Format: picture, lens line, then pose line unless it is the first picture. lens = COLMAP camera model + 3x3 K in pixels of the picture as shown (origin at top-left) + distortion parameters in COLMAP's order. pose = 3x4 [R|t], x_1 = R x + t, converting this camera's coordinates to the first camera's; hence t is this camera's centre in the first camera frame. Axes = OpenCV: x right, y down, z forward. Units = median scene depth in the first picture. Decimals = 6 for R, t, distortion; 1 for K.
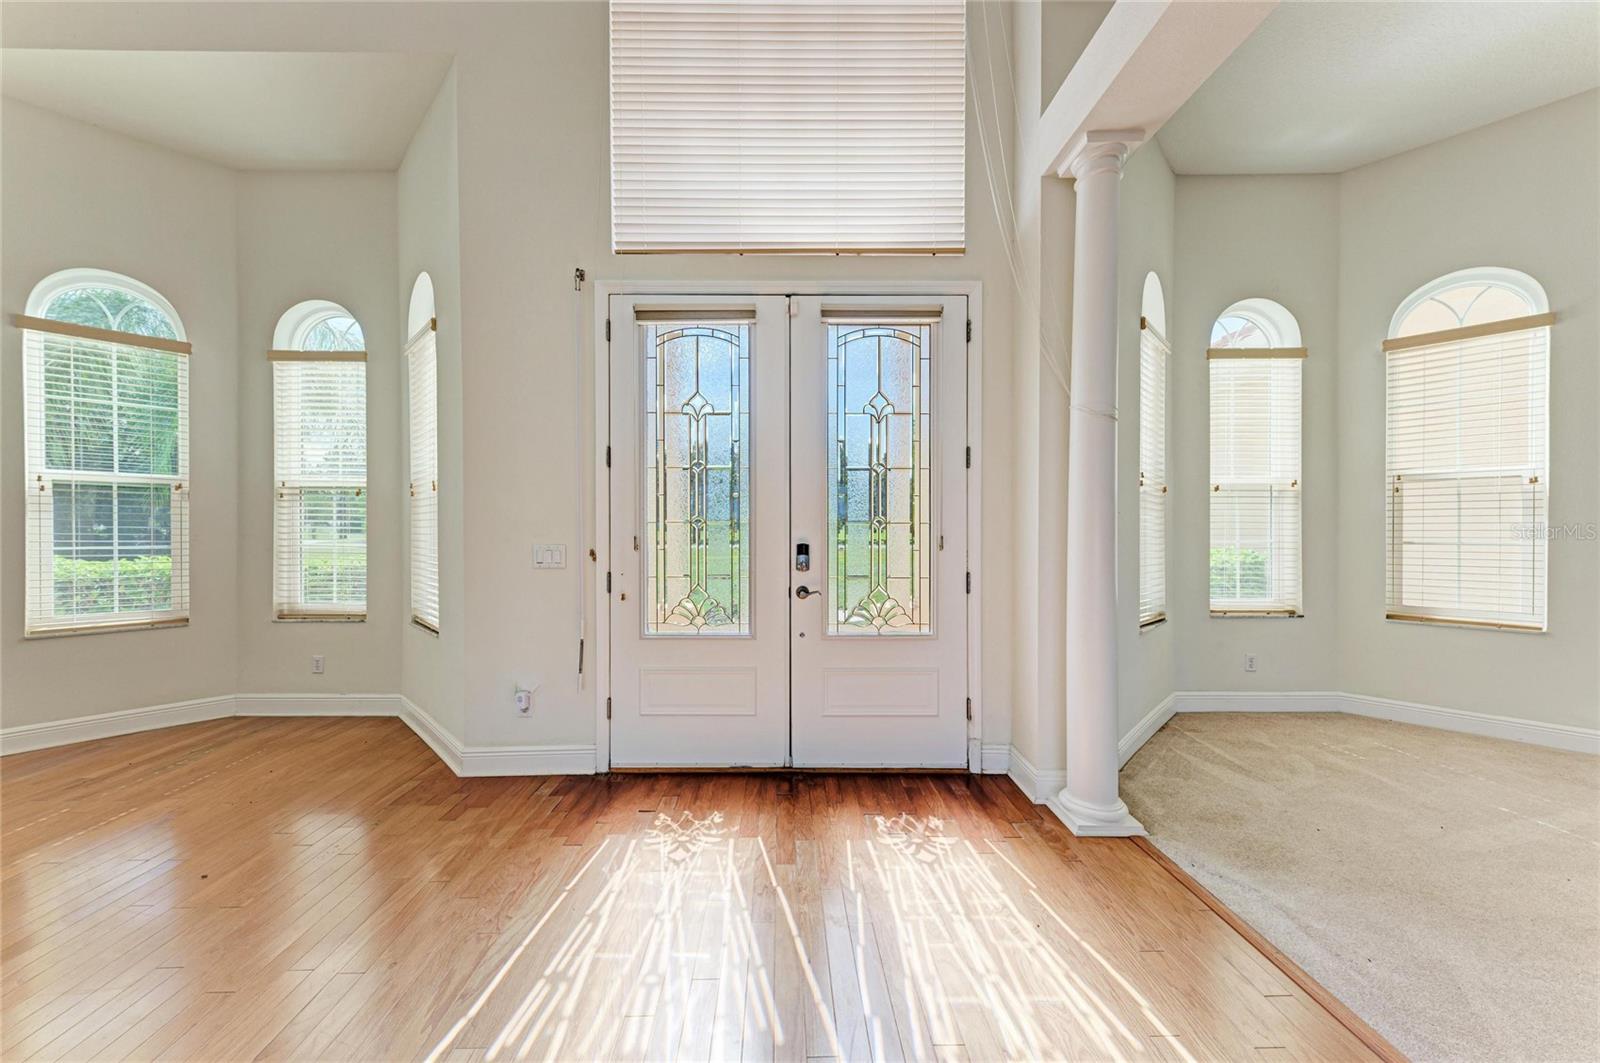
lens RADIAL K [[544.8, 0, 793.0], [0, 544.8, 530.0], [0, 0, 1]] dist [0.013414, -0.001480]
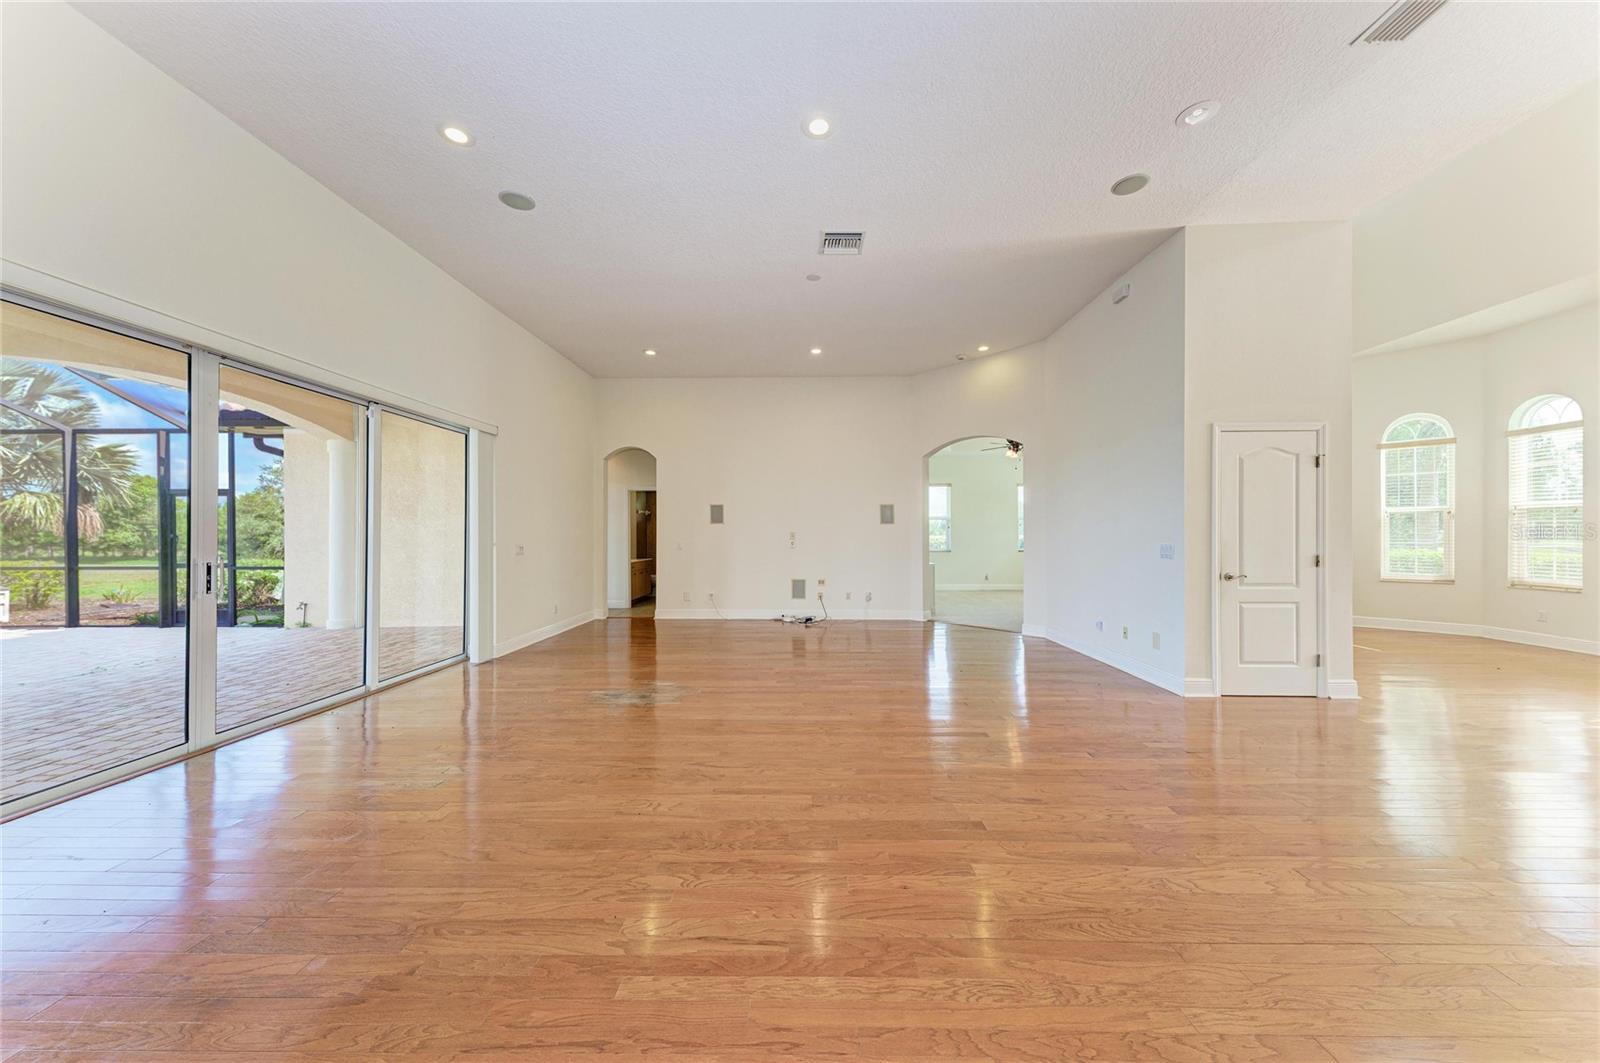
lens RADIAL K [[544.8, 0, 800.8], [0, 544.8, 535.1], [0, 0, 1]] dist [0.013414, -0.001480]
pose [[-0.025058, -0.000495, -0.999686, 0.890051], [0.002260, 0.999997, -0.000552, -0.001803], [0.999683, -0.002273, -0.025057, -1.225598]]
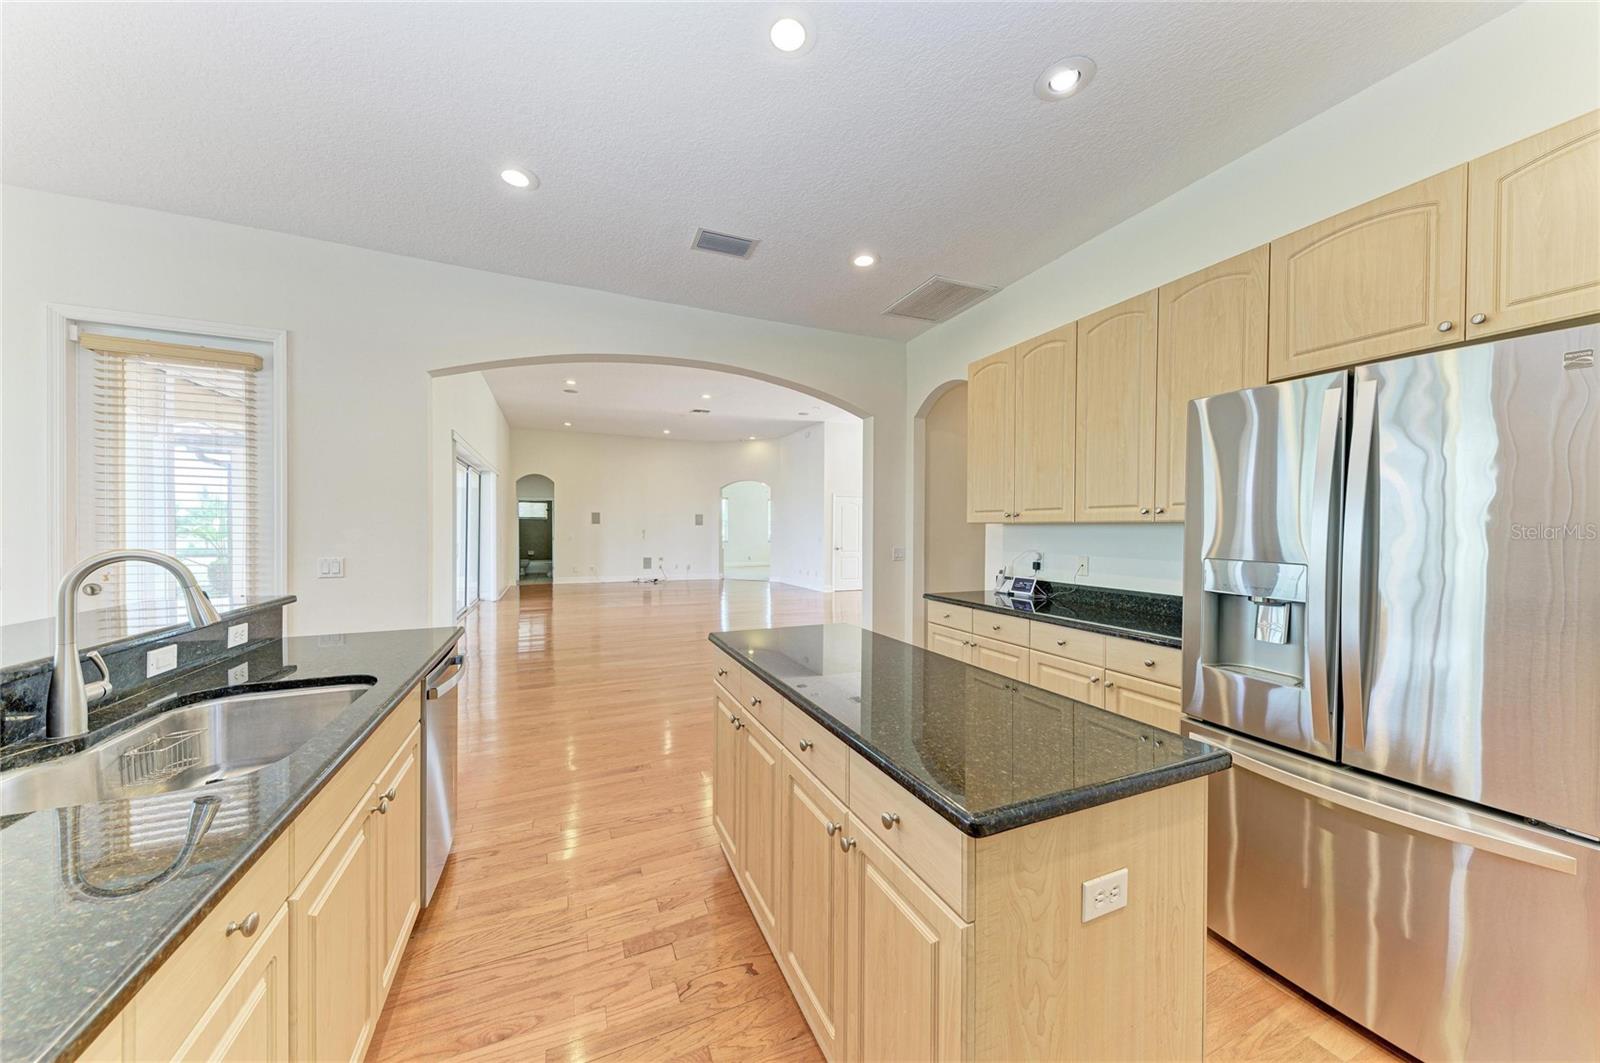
lens RADIAL K [[544.8, 0, 805.6], [0, 544.8, 533.2], [0, 0, 1]] dist [0.013414, -0.001480]
pose [[0.406694, 0.009847, -0.913512, 2.585527], [-0.007163, 0.999946, 0.007589, -0.028347], [0.913537, 0.003457, 0.406742, -1.835254]]
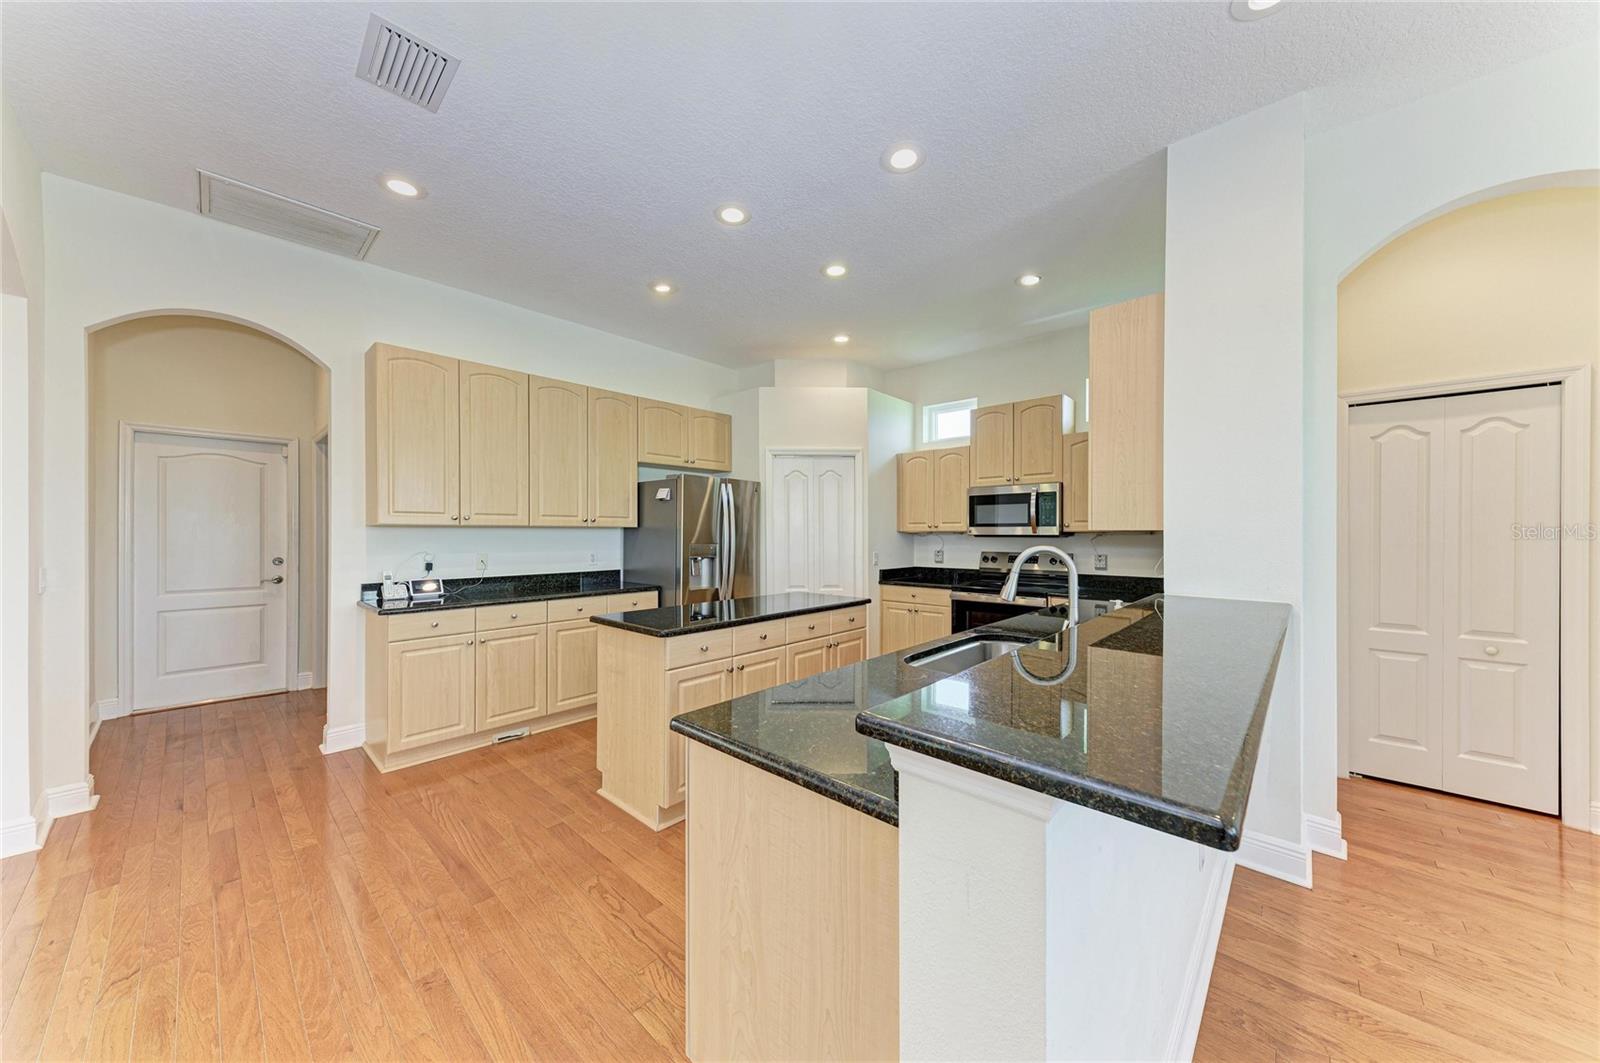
lens RADIAL K [[544.8, 0, 798.5], [0, 544.8, 528.6], [0, 0, 1]] dist [0.013414, -0.001480]
pose [[0.678681, 0.005675, 0.734412, 1.573196], [0.001112, 0.999961, -0.008754, -0.026202], [-0.734433, 0.006758, 0.678648, -2.257902]]
